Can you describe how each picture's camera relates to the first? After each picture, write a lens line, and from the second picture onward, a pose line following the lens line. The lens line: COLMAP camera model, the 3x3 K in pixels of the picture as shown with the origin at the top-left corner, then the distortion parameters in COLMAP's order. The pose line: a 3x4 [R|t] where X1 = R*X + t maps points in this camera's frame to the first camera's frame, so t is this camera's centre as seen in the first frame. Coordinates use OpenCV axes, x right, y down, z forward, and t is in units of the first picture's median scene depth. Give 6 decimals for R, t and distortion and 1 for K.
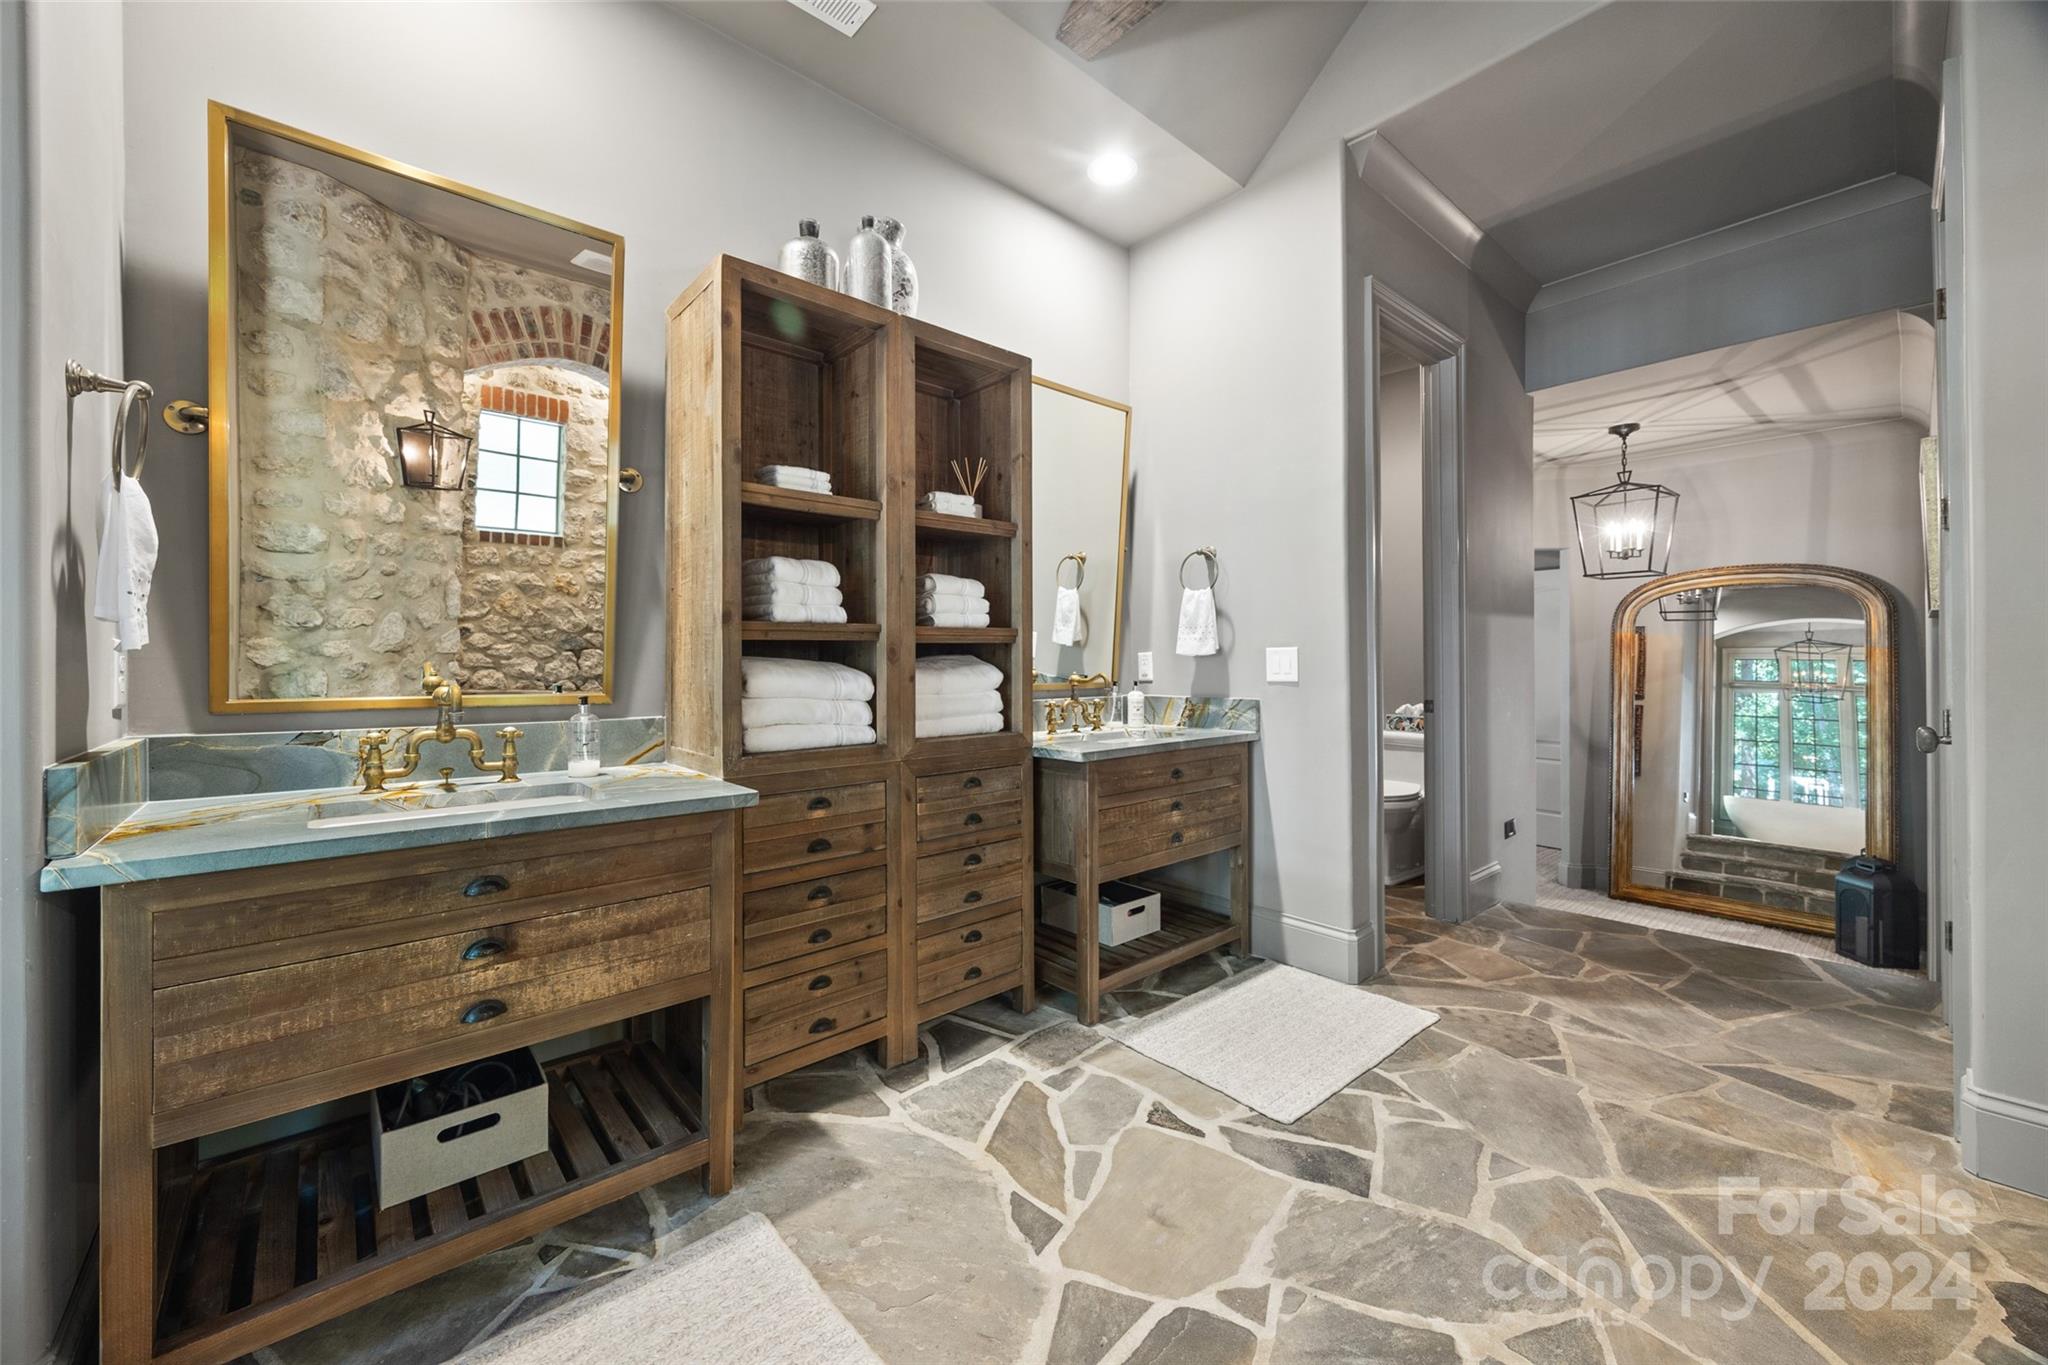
lens RADIAL K [[782.8, 0, 1018.3], [0, 782.8, 664.9], [0, 0, 1]] dist [-0.000698, -0.000211]
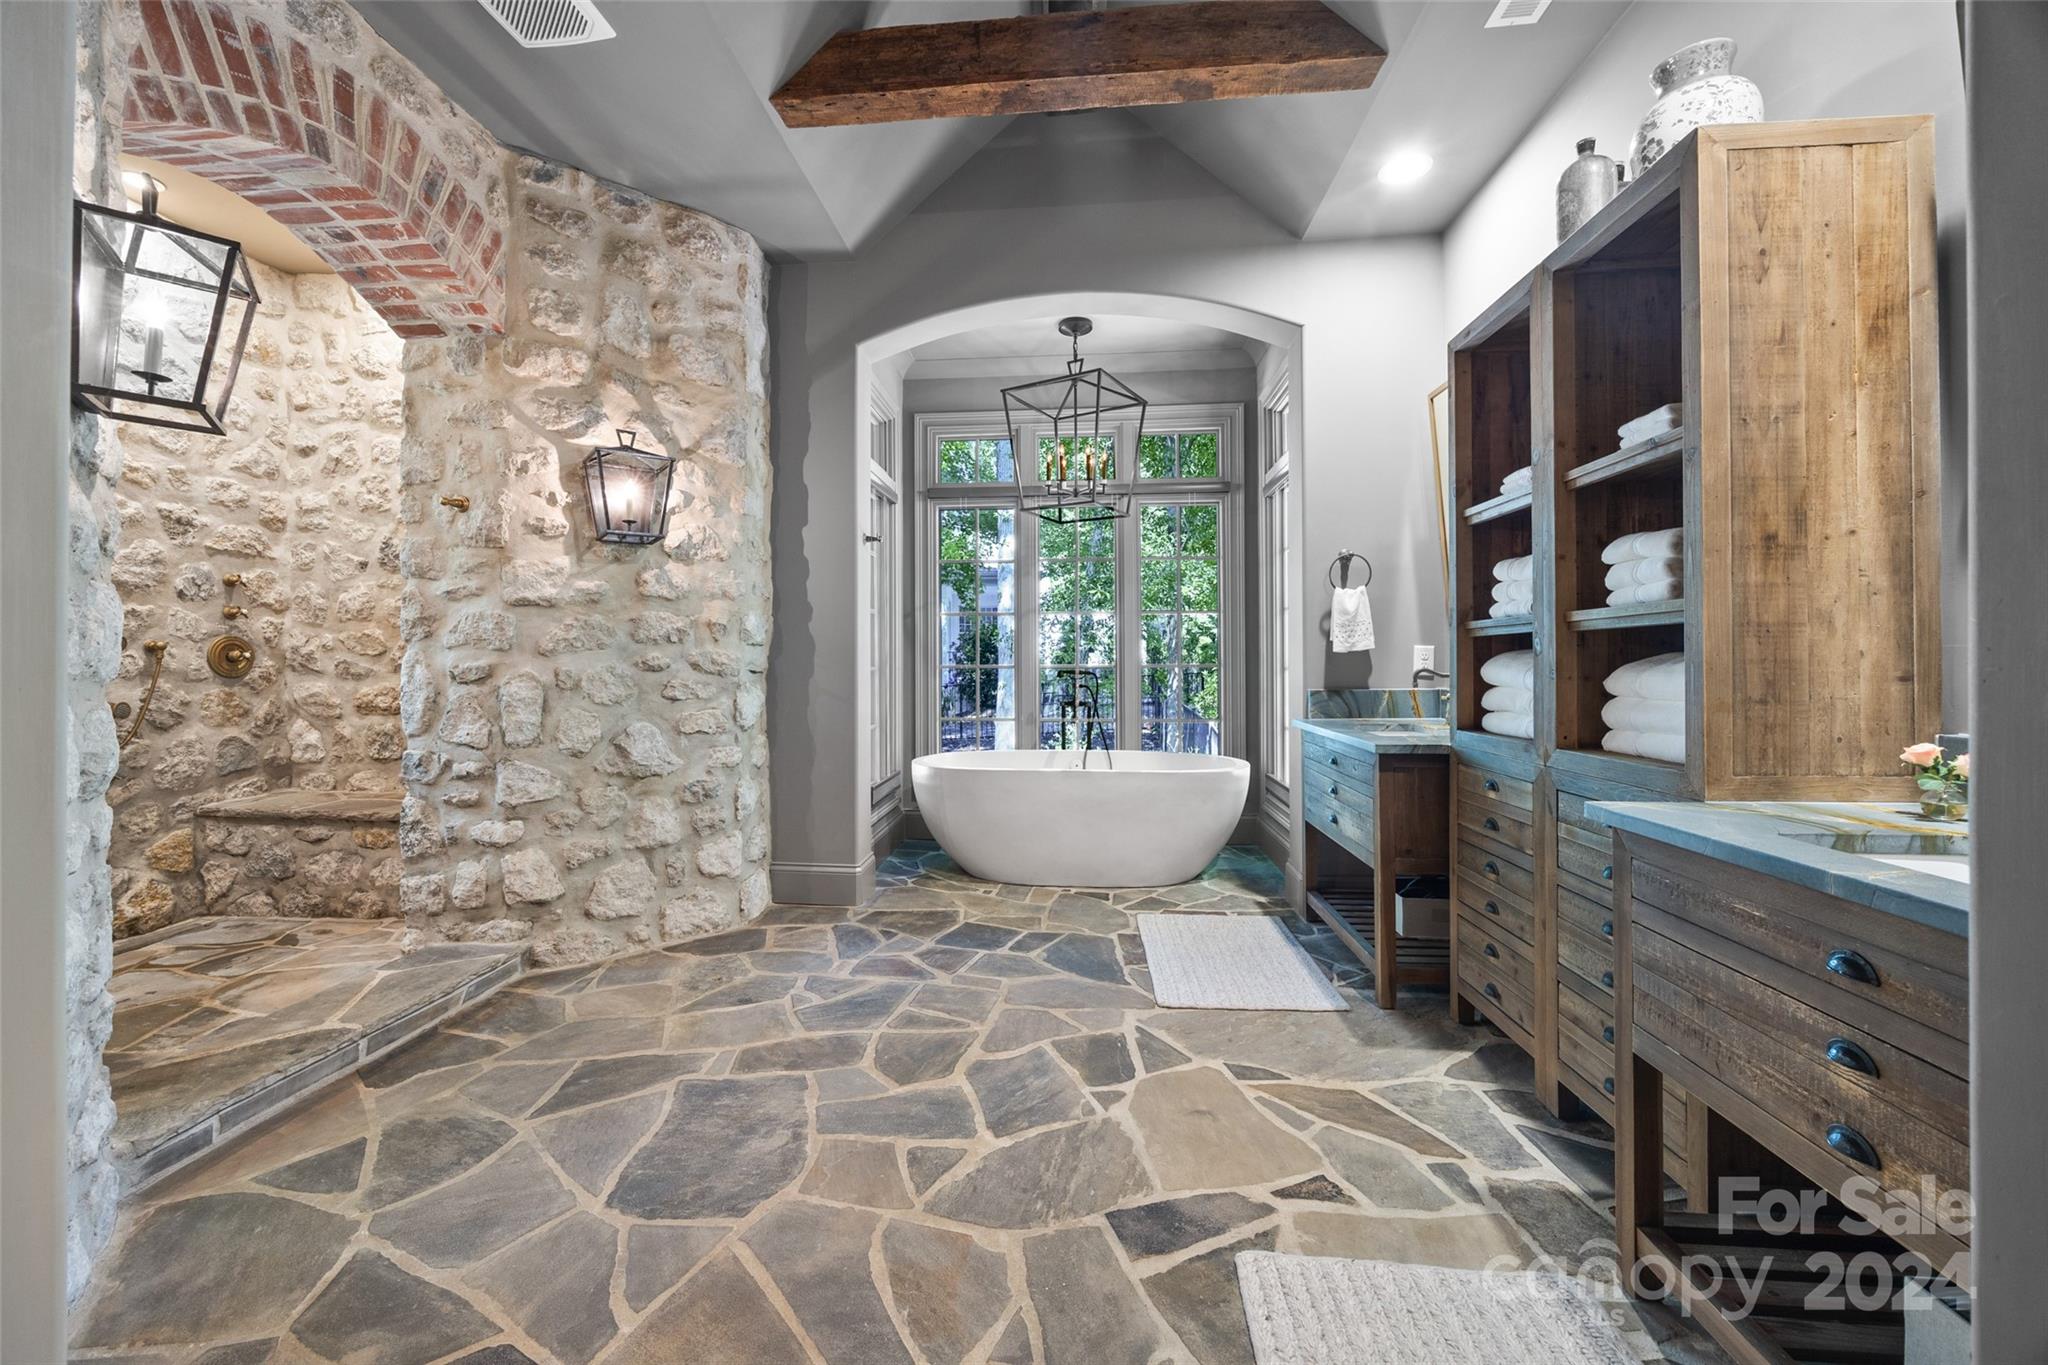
lens RADIAL K [[782.8, 0, 1020.0], [0, 782.8, 662.8], [0, 0, 1]] dist [-0.000698, -0.000211]
pose [[-0.720169, 0.010716, -0.693716, 1.062007], [0.004213, 0.999930, 0.011072, -0.010166], [0.693786, 0.005051, -0.720163, 1.450870]]
